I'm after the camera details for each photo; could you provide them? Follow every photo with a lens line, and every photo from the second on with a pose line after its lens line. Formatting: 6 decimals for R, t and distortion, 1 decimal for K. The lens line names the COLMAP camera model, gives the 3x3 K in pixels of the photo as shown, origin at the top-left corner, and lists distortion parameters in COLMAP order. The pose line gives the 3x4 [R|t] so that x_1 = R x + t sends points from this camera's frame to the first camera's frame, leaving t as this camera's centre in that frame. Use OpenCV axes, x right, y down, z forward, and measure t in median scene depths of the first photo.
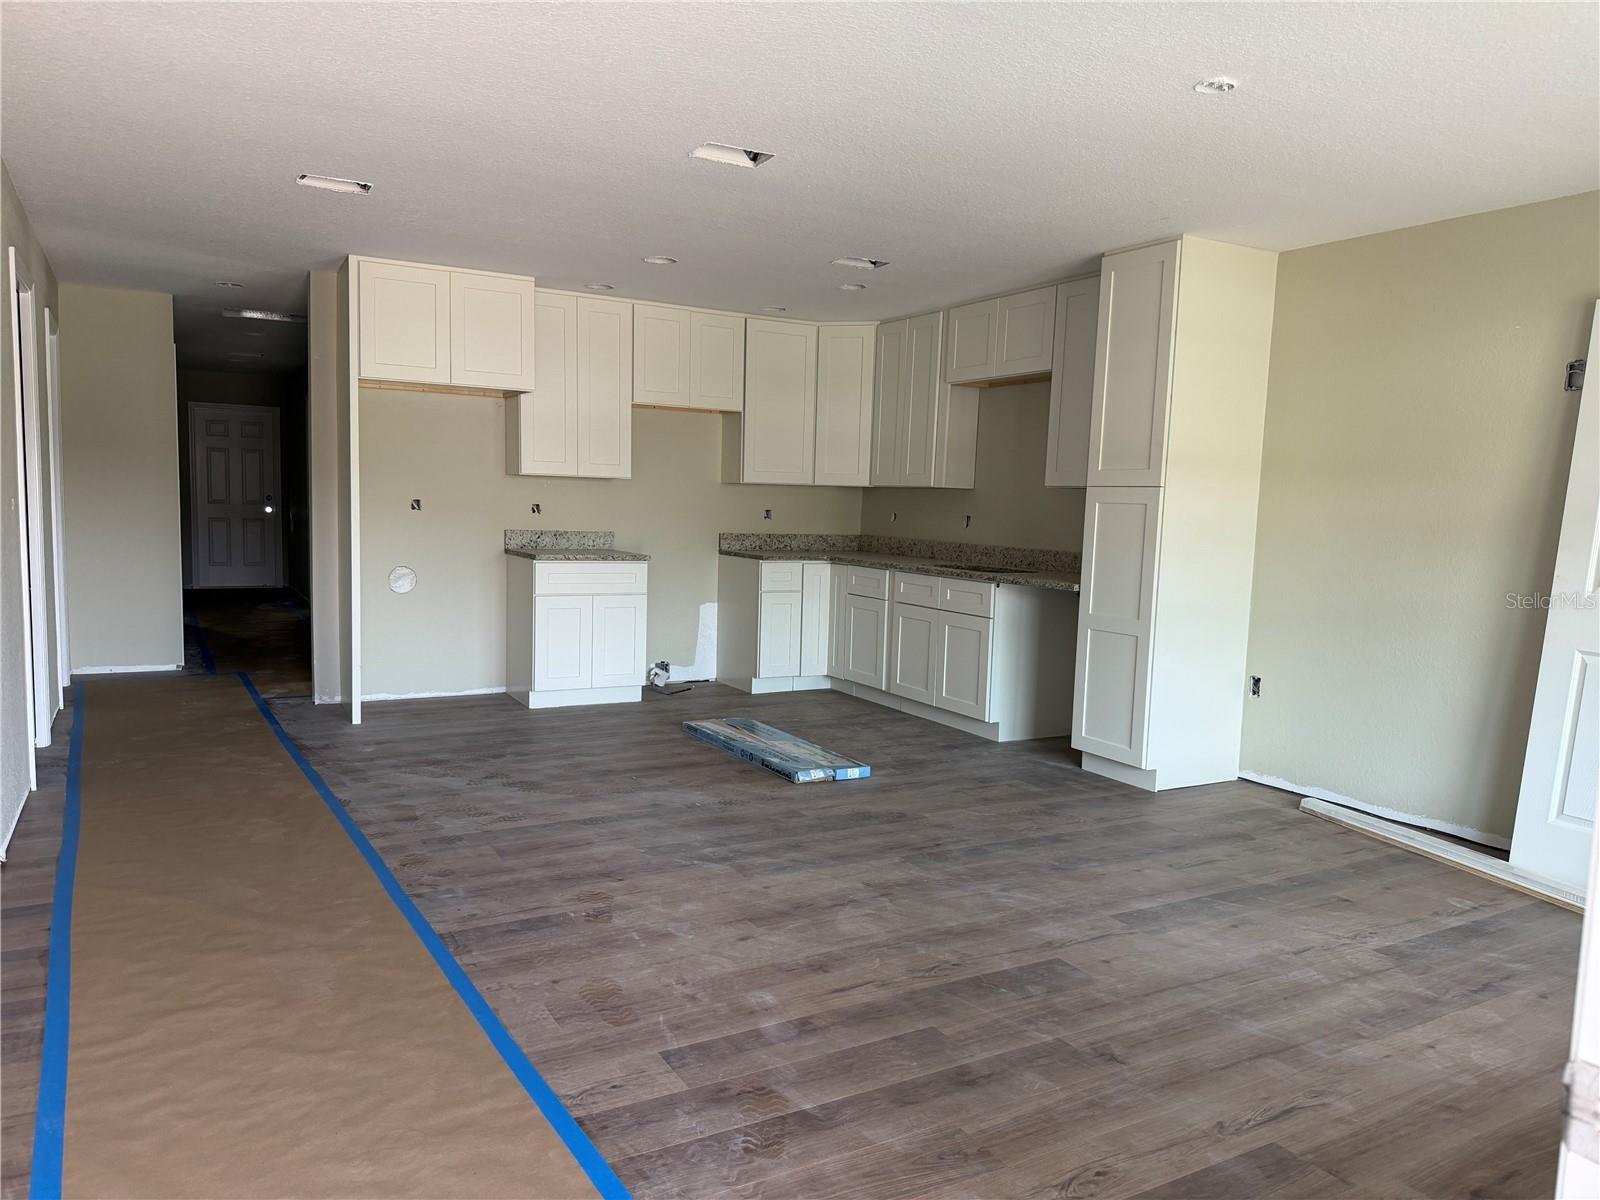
lens RADIAL K [[1130.4, 0, 793.2], [0, 1130.4, 613.1], [0, 0, 1]] dist [0.145429, -0.246821]
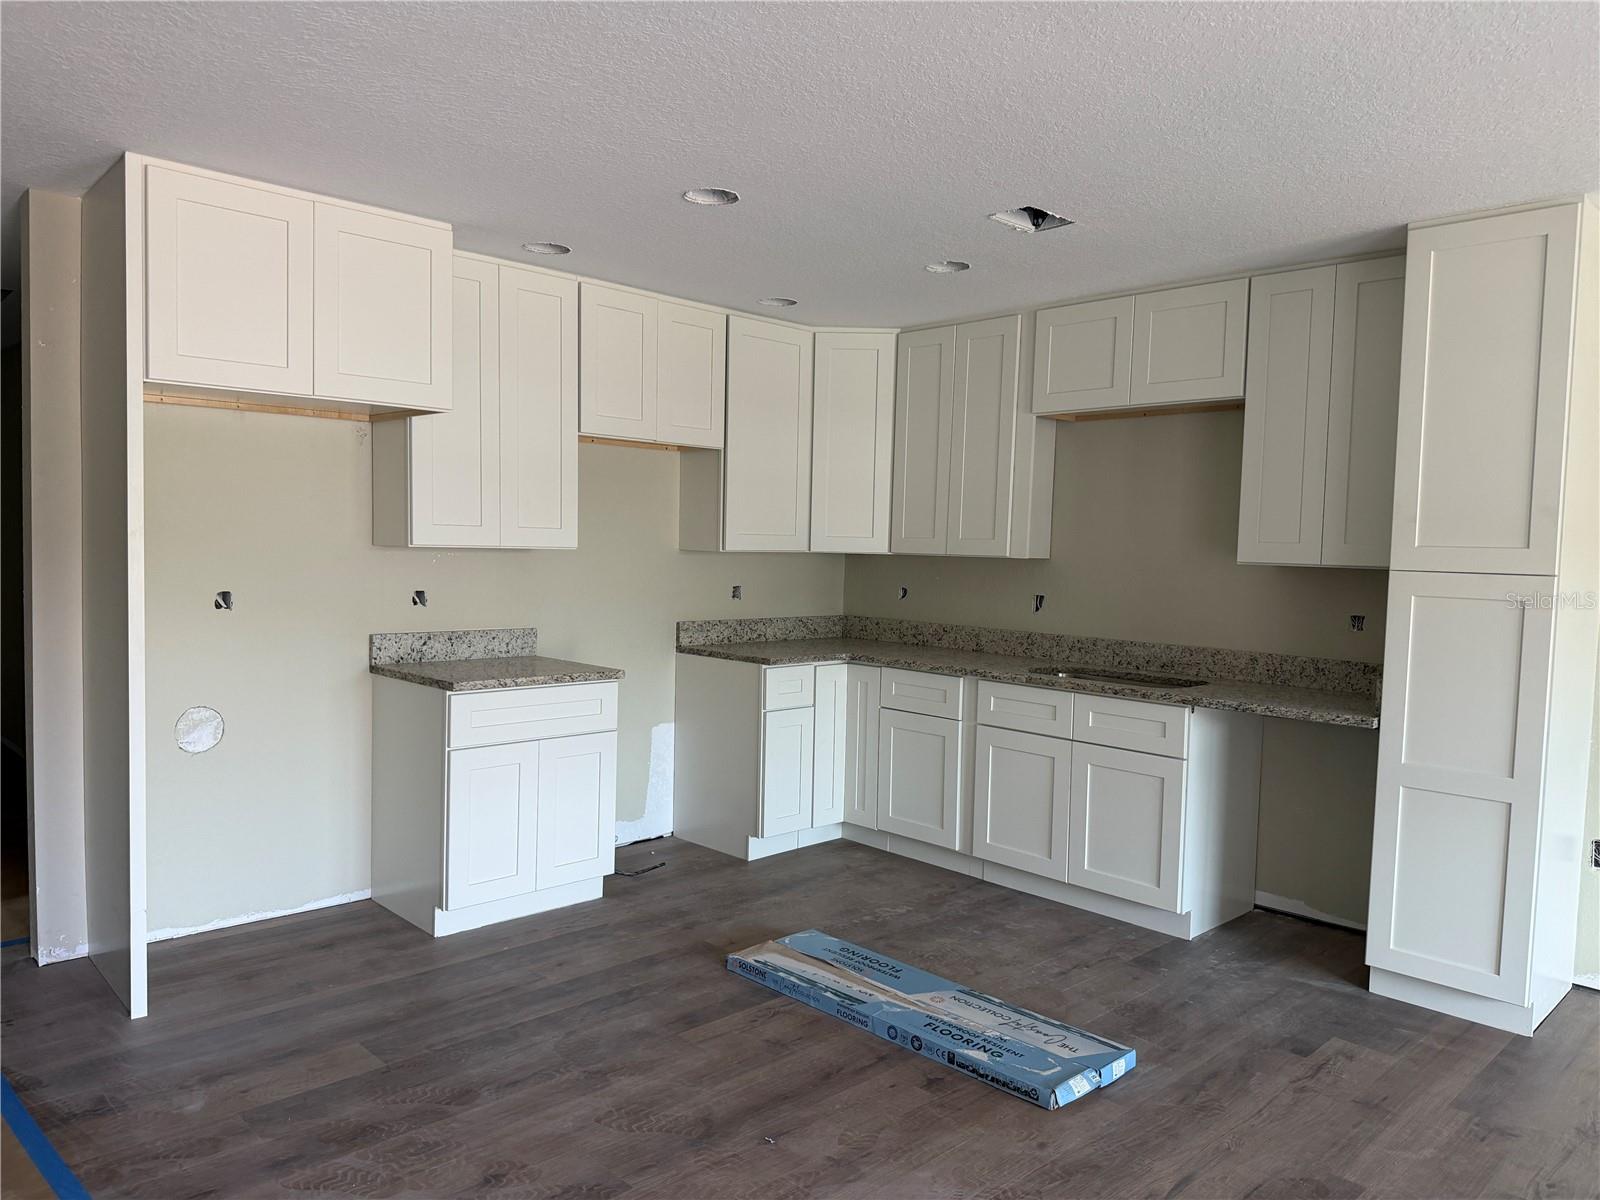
lens RADIAL K [[1141.2, 0, 804.7], [0, 1141.2, 607.1], [0, 0, 1]] dist [0.095309, -0.141688]
pose [[0.966693, -0.021198, 0.255060, -0.194604], [0.030814, 0.998955, -0.033761, -0.062527], [-0.254078, 0.040496, 0.966336, 0.356238]]
